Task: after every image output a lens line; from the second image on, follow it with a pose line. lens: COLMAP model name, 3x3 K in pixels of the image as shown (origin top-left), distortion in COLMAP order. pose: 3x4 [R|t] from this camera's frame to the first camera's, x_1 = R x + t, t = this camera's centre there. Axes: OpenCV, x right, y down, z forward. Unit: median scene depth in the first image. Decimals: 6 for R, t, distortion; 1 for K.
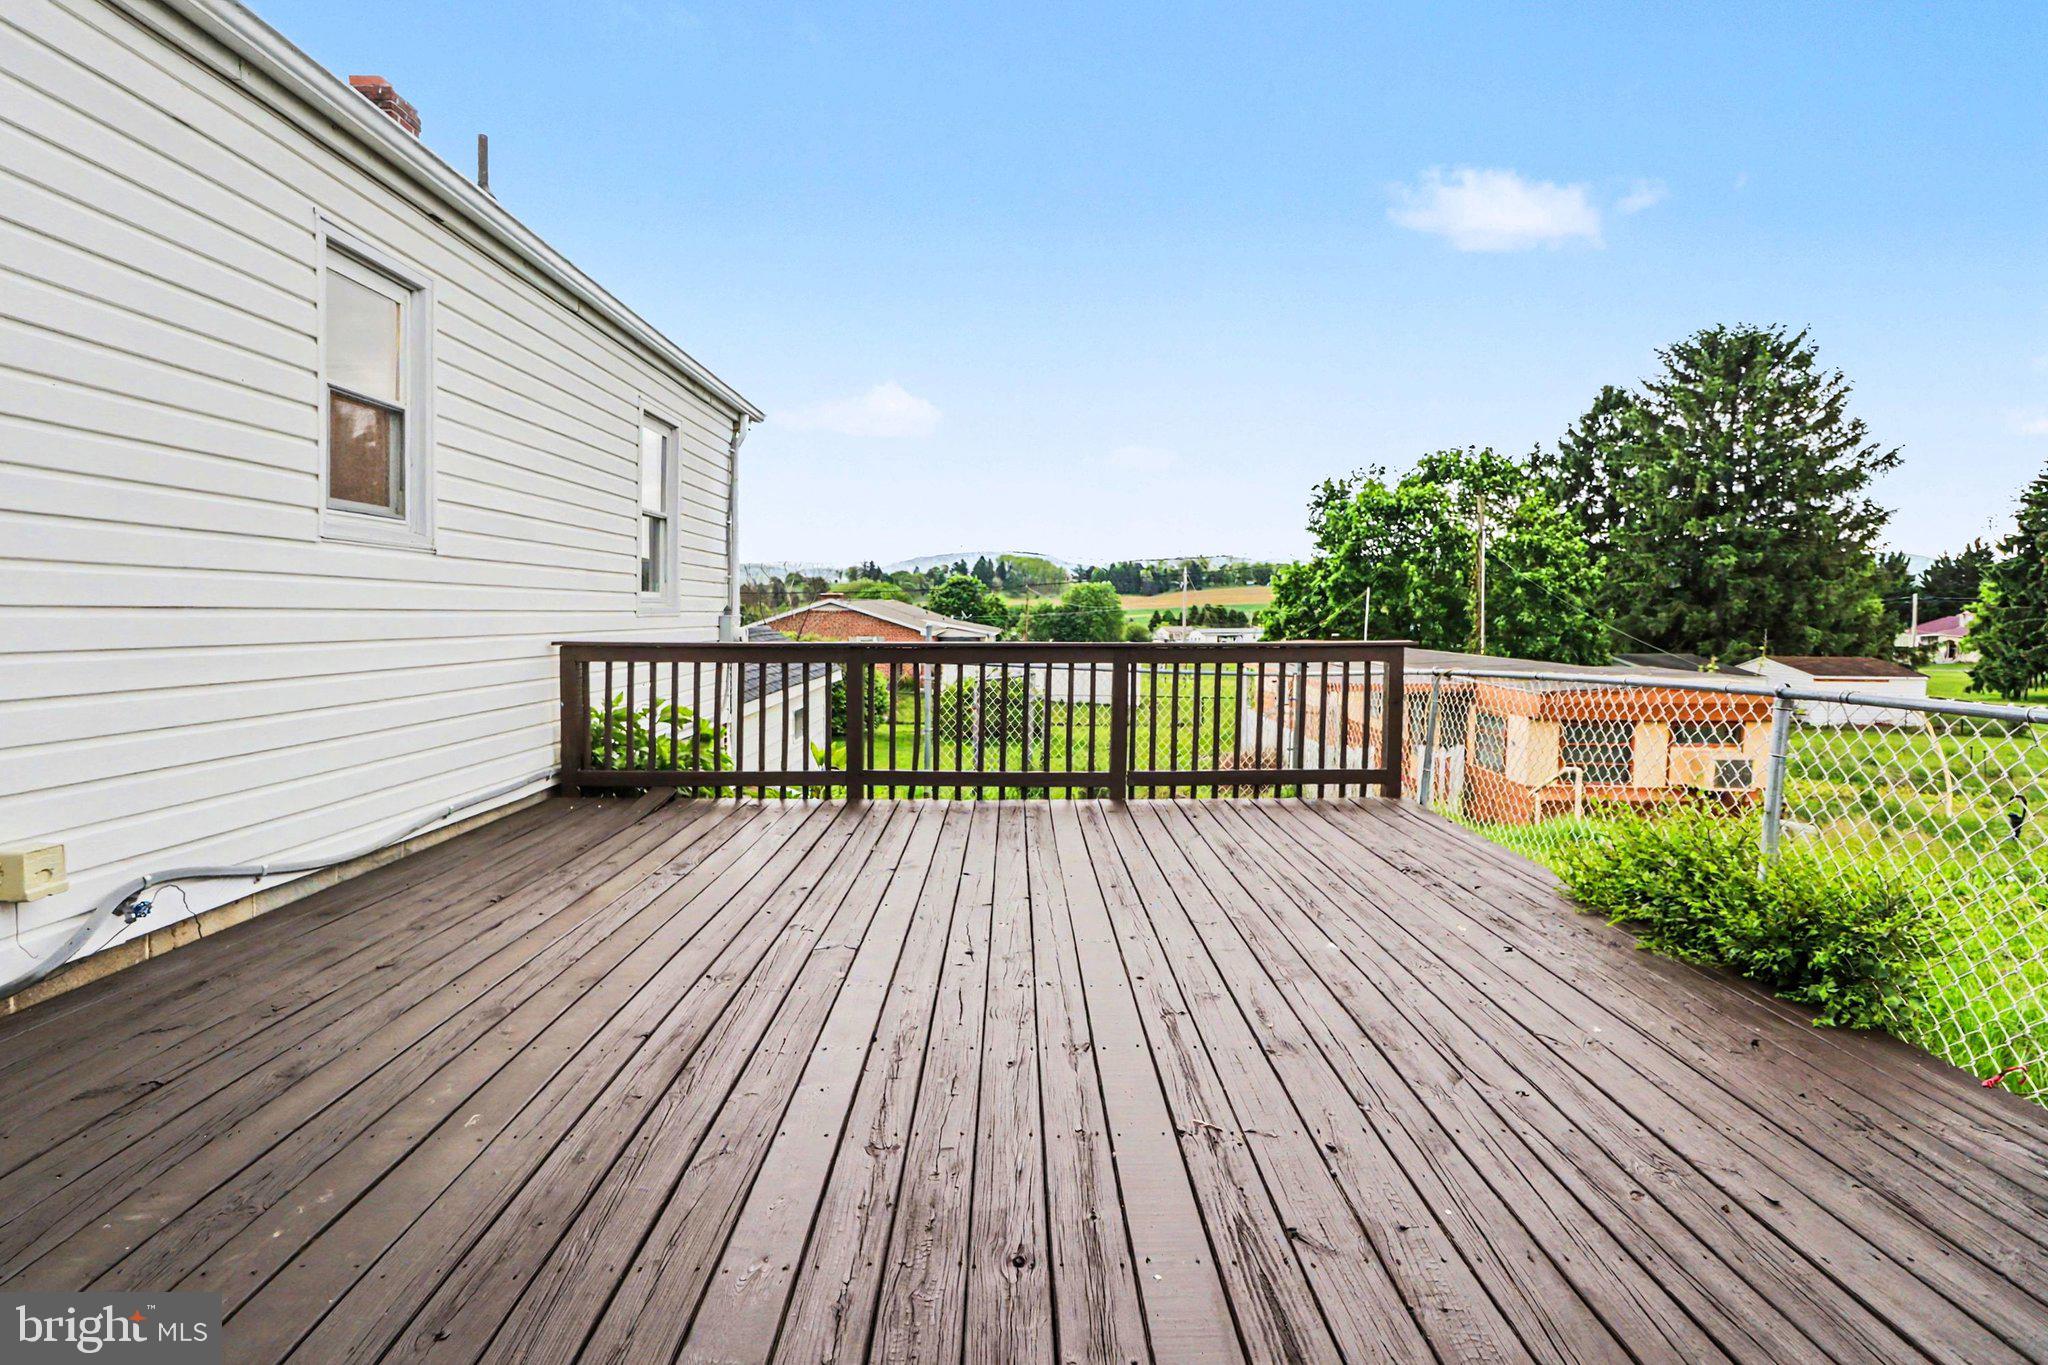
lens RADIAL K [[951.4, 0, 1028.6], [0, 951.4, 664.1], [0, 0, 1]] dist [0.000508, 0.000589]
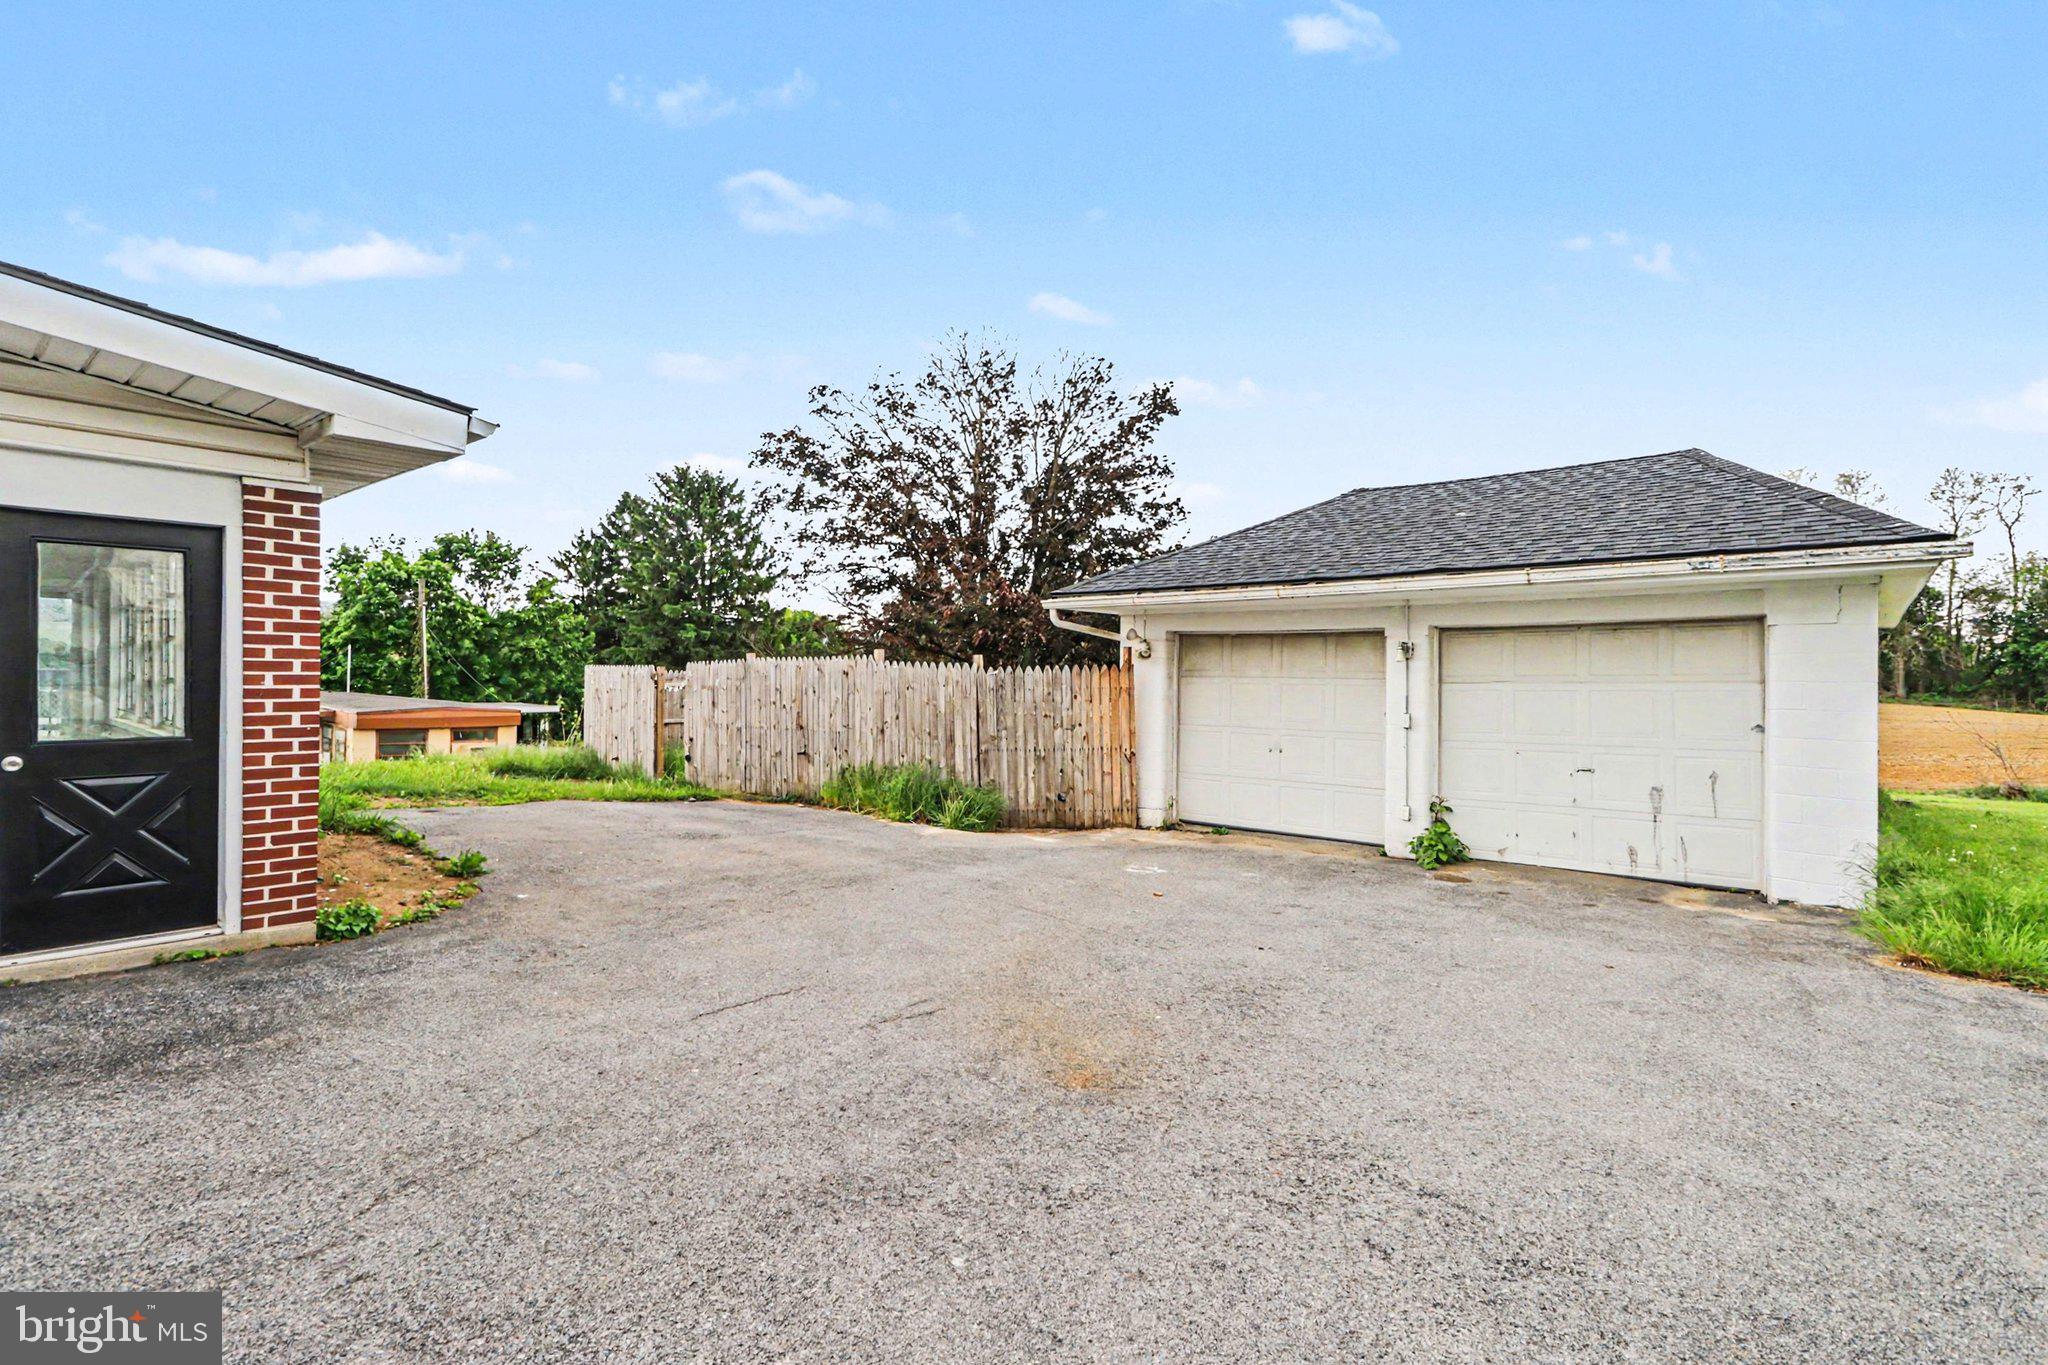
lens RADIAL K [[917.0, 0, 1024.0], [0, 917.0, 682.5], [0, 0, 1]] dist [0.000621, 0.000148]
pose [[0.631898, -0.001053, 0.775051, -0.000447], [0.033203, 0.999118, -0.025714, 0.012013], [-0.774340, 0.041983, 0.631375, -0.223748]]
